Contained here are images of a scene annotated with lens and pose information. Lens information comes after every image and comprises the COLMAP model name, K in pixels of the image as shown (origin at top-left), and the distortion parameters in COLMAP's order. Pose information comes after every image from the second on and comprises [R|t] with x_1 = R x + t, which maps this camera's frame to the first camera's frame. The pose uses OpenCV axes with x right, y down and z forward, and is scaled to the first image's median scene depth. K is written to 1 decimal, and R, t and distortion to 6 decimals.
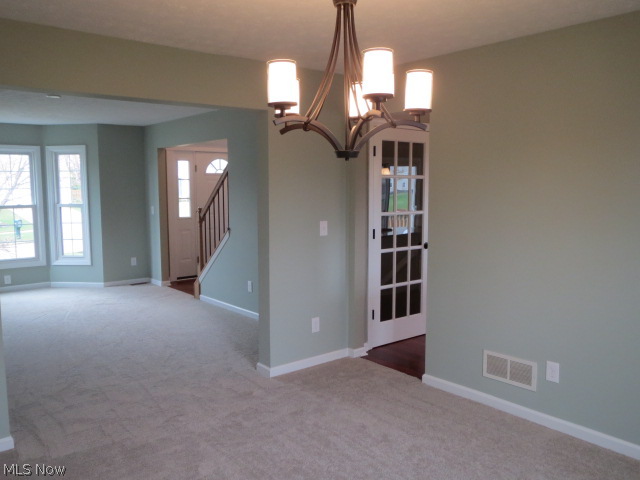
lens RADIAL K [[543.7, 0, 320.8], [0, 543.7, 239.2], [0, 0, 1]] dist [-0.036232, 0.015902]
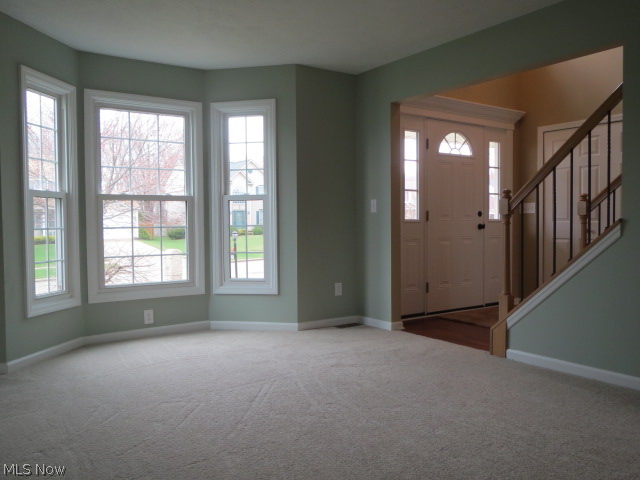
lens RADIAL K [[543.7, 0, 319.3], [0, 543.7, 242.2], [0, 0, 1]] dist [-0.036232, 0.015902]
pose [[0.995054, -0.000766, -0.099331, -0.317279], [-0.005450, 0.998043, -0.062295, 0.027114], [0.099184, 0.062528, 0.993103, 0.390633]]
